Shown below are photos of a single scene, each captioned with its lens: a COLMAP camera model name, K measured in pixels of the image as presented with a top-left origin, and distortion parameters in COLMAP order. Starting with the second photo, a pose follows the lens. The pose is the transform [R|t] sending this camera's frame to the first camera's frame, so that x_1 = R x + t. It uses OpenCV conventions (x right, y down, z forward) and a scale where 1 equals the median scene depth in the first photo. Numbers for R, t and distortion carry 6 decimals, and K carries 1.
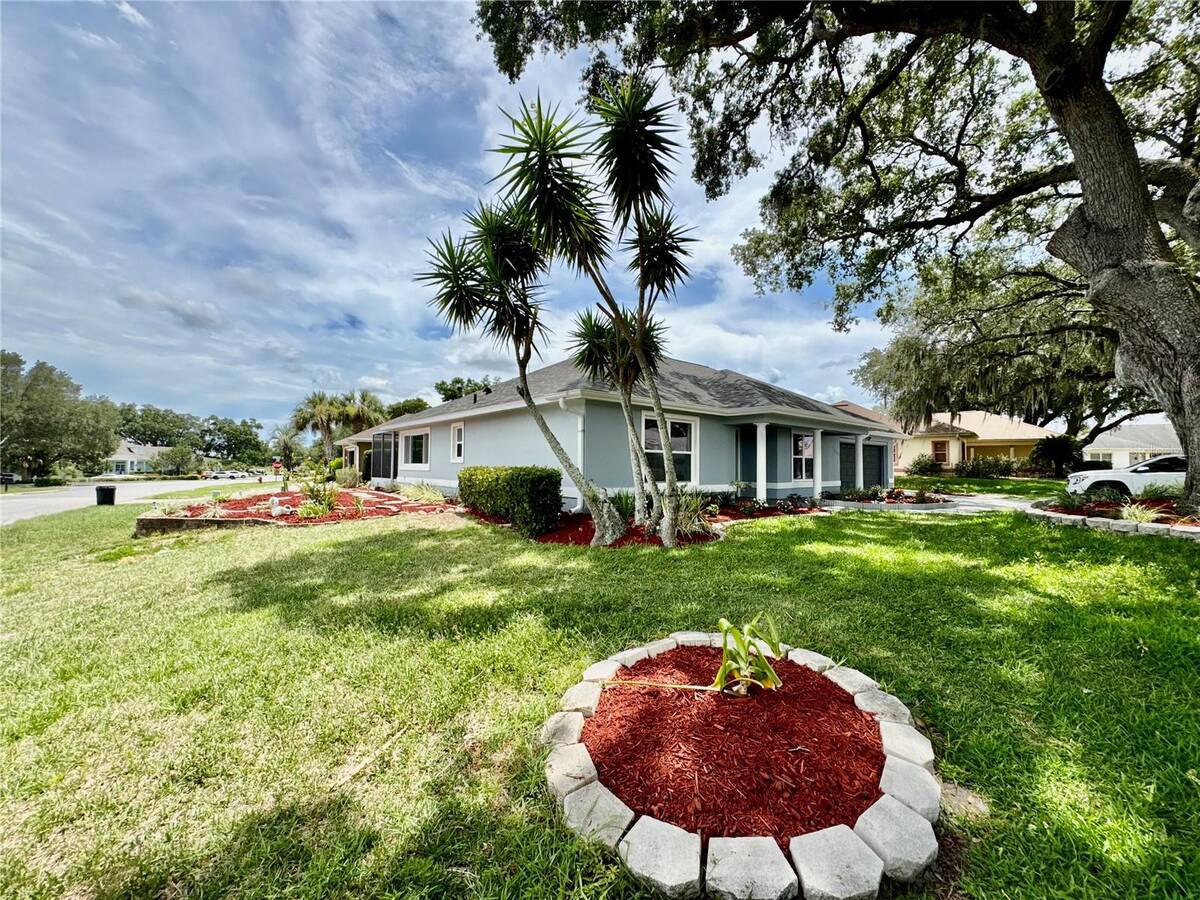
lens RADIAL K [[479.5, 0, 600.0], [0, 479.5, 450.0], [0, 0, 1]] dist [0.002301, -0.000132]
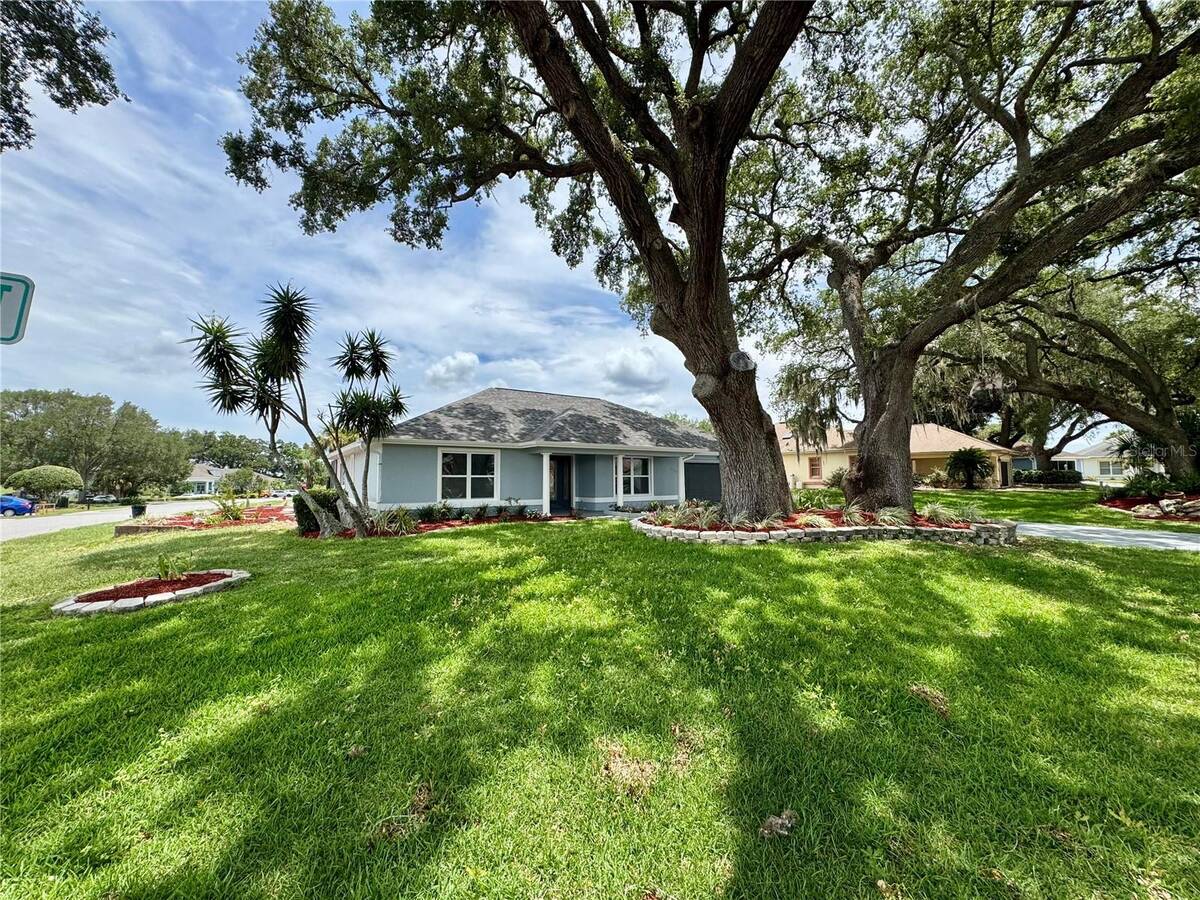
lens RADIAL K [[479.5, 0, 600.0], [0, 479.5, 450.0], [0, 0, 1]] dist [0.002301, -0.000132]
pose [[0.994047, -0.020969, -0.106911, 0.651017], [0.017868, 0.999394, -0.029882, -0.023155], [0.107473, 0.027794, 0.993819, -0.309261]]
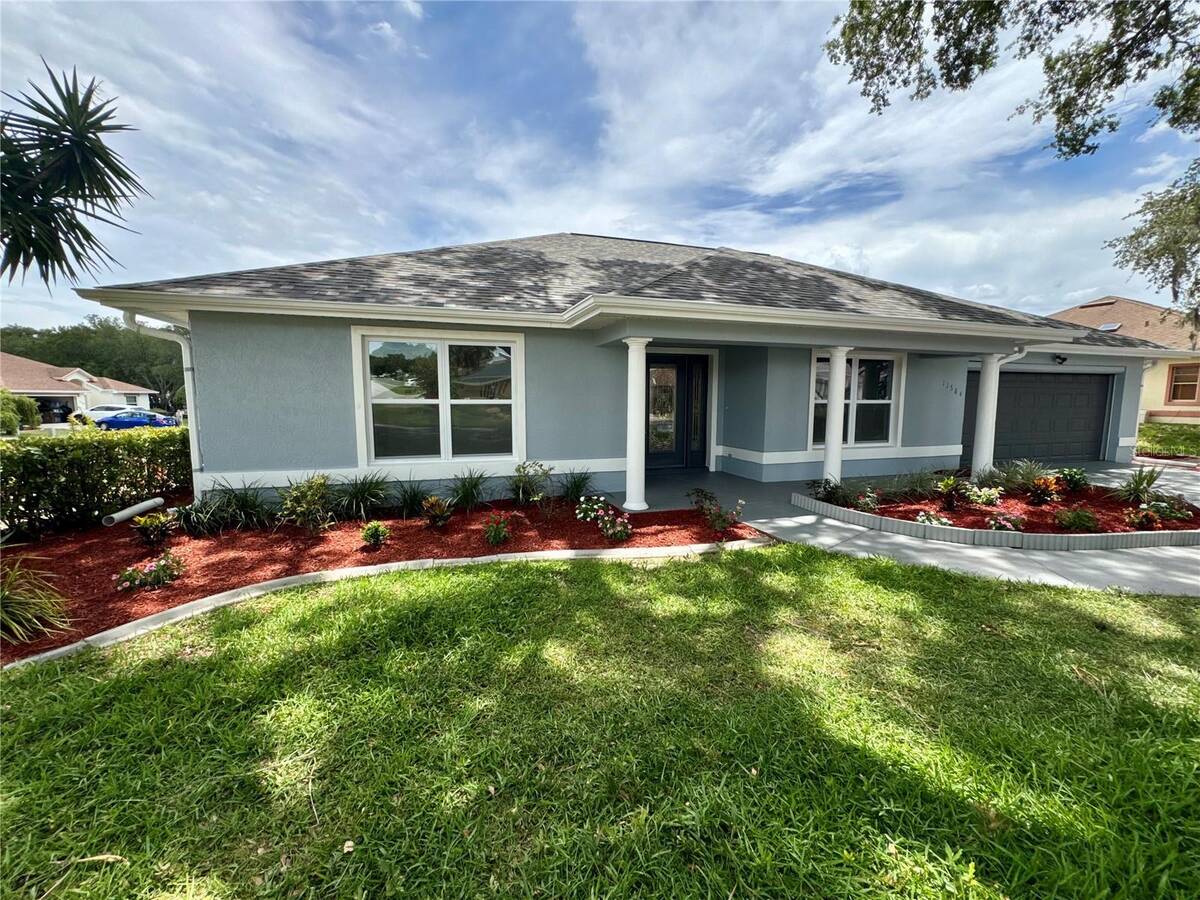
lens RADIAL K [[484.9, 0, 598.9], [0, 484.9, 456.3], [0, 0, 1]] dist [-0.001731, -0.000016]
pose [[0.920563, 0.041026, -0.388433, 0.516802], [0.017853, 0.989010, 0.146769, -0.012202], [0.390185, -0.142045, 0.909714, 0.548270]]
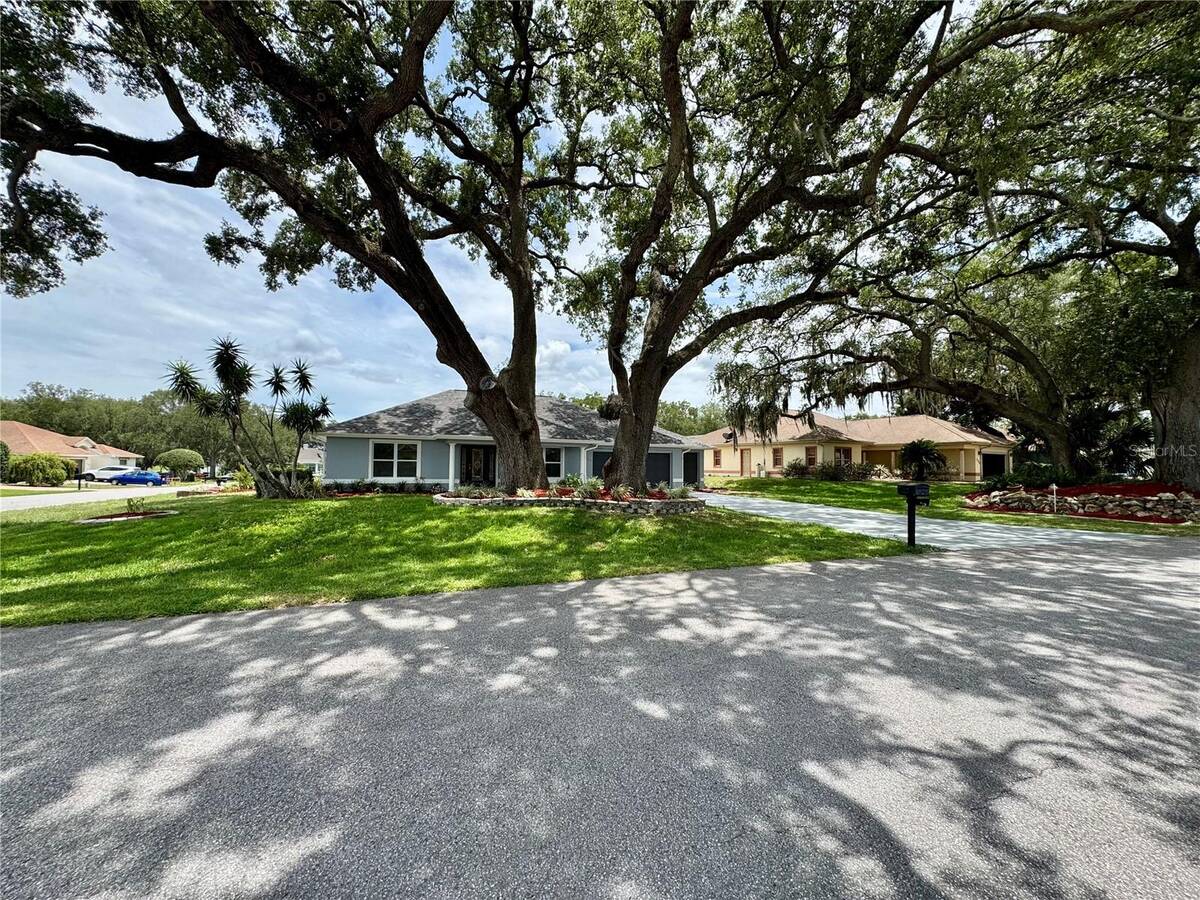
lens RADIAL K [[479.5, 0, 600.0], [0, 479.5, 450.0], [0, 0, 1]] dist [0.002301, -0.000132]
pose [[0.960607, -0.008268, -0.277786, 1.376143], [0.006819, 0.999958, -0.006181, -0.019271], [0.277826, 0.004044, 0.960623, -0.527150]]
